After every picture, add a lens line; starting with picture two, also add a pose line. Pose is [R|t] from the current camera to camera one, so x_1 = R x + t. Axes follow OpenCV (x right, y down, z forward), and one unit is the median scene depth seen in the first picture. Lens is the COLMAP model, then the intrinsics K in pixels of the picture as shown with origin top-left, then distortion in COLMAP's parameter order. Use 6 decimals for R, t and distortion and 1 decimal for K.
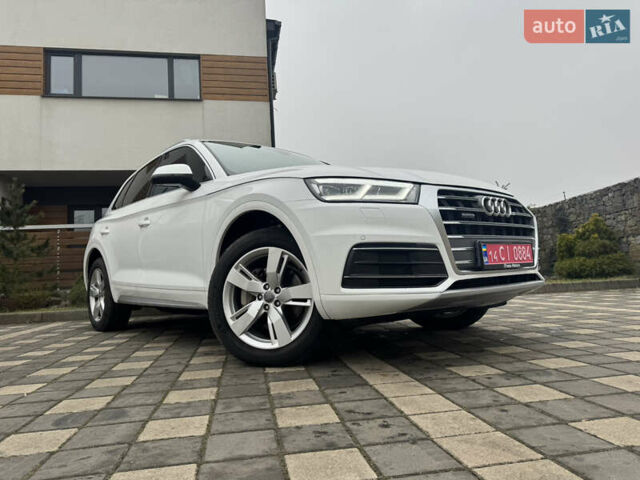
lens RADIAL K [[454.0, 0, 322.0], [0, 454.0, 236.6], [0, 0, 1]] dist [0.047944, -0.058805]
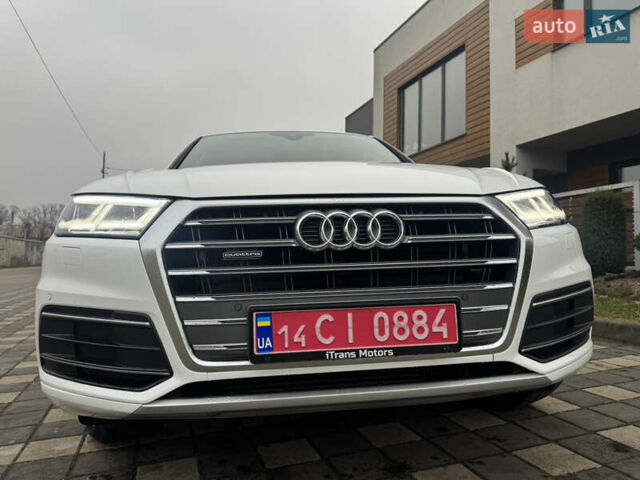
lens RADIAL K [[454.0, 0, 322.0], [0, 454.0, 236.6], [0, 0, 1]] dist [0.047944, -0.058805]
pose [[0.834986, 0.002506, -0.550266, 0.675734], [0.032602, 0.998008, 0.054016, -0.092160], [0.549305, -0.063042, 0.833241, 0.606352]]
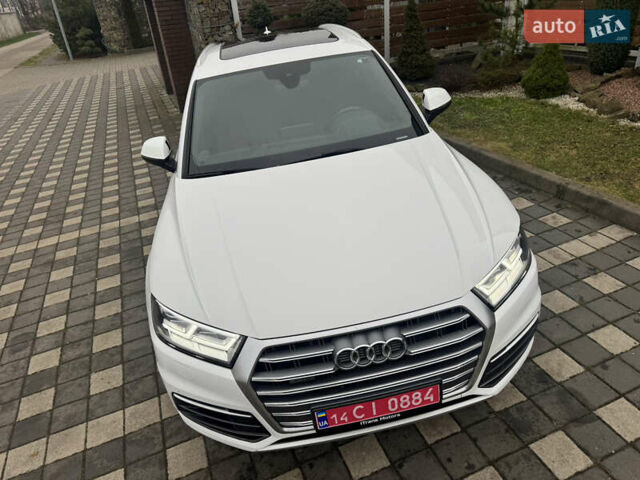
lens RADIAL K [[451.8, 0, 320.0], [0, 451.8, 240.0], [0, 0, 1]] dist [0.047452, -0.048548]
pose [[0.849285, 0.208184, -0.485153, 0.677548], [0.129512, 0.808726, 0.573749, -0.697899], [0.511802, -0.550110, 0.659877, 0.612067]]
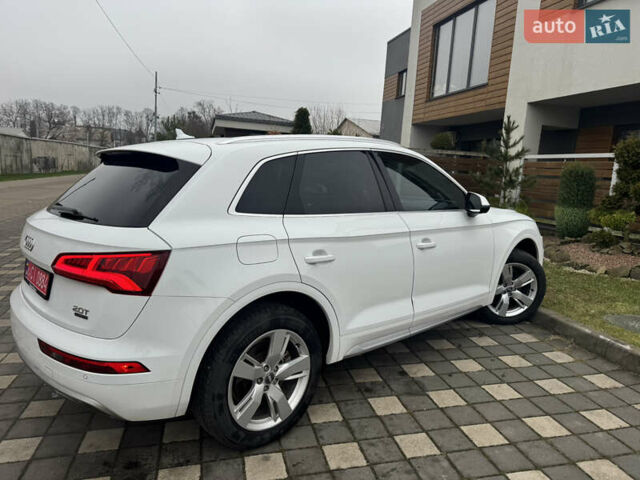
lens RADIAL K [[451.8, 0, 320.0], [0, 451.8, 240.0], [0, 0, 1]] dist [0.047452, -0.048548]
pose [[0.768061, 0.163680, -0.619106, 1.308324], [-0.002182, 0.967446, 0.253067, -0.498232], [0.640374, -0.193020, 0.743414, 0.267635]]
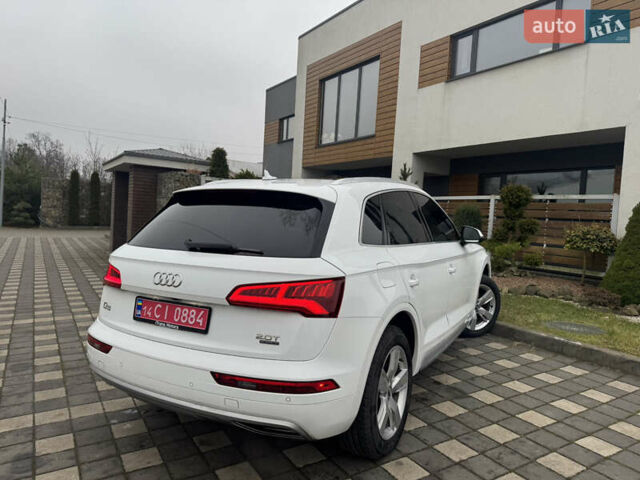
lens RADIAL K [[447.3, 0, 320.0], [0, 447.3, 240.0], [0, 0, 1]] dist [0.095059, -0.119718]
pose [[0.927947, 0.093111, -0.360894, 0.826735], [-0.035480, 0.985963, 0.163153, -0.493469], [0.371019, -0.138593, 0.918225, -0.193261]]
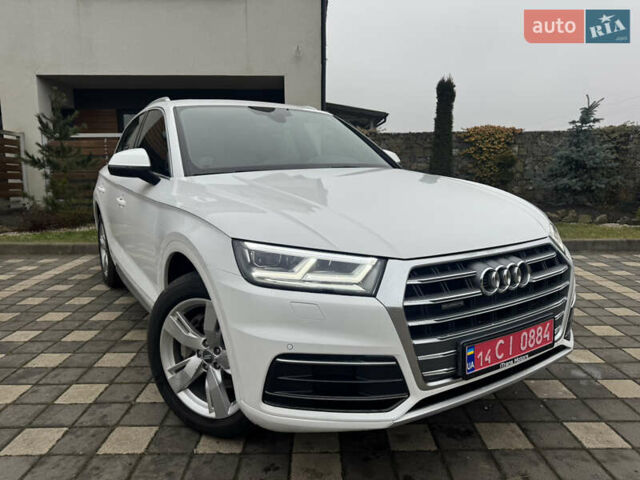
lens RADIAL K [[451.8, 0, 320.0], [0, 451.8, 240.0], [0, 0, 1]] dist [0.047452, -0.048548]
pose [[0.987238, 0.066492, -0.144703, 0.208474], [-0.027517, 0.966219, 0.256251, -0.316547], [0.156853, -0.248999, 0.955718, 0.310703]]
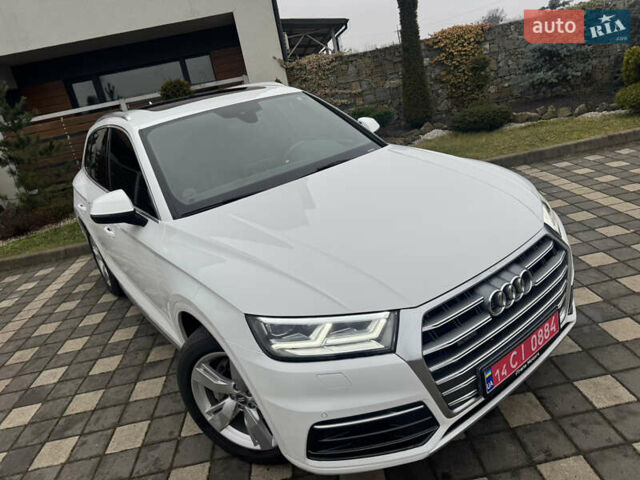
lens RADIAL K [[455.2, 0, 324.2], [0, 455.2, 233.7], [0, 0, 1]] dist [0.010973, -0.002031]
pose [[0.988026, -0.103811, -0.114143, 0.189347], [0.142630, 0.896662, 0.419111, -0.540523], [0.058839, -0.430372, 0.900732, 0.379905]]
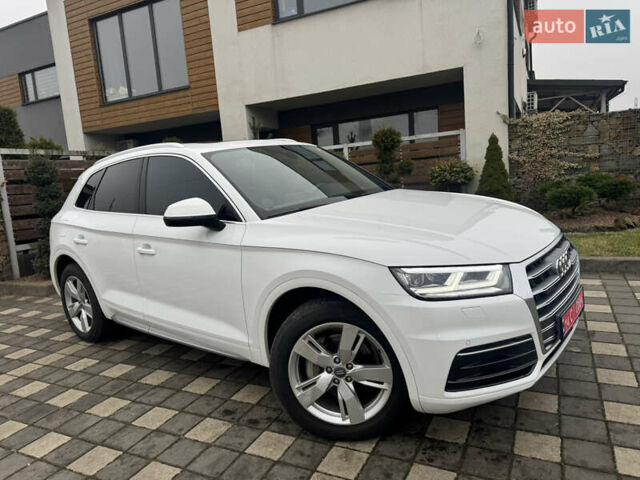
lens RADIAL K [[451.8, 0, 320.0], [0, 451.8, 240.0], [0, 0, 1]] dist [0.047452, -0.048548]
pose [[0.984321, -0.077012, 0.158685, -0.313860], [0.037570, 0.970545, 0.237971, -0.399501], [-0.172338, -0.228278, 0.958222, 0.162305]]
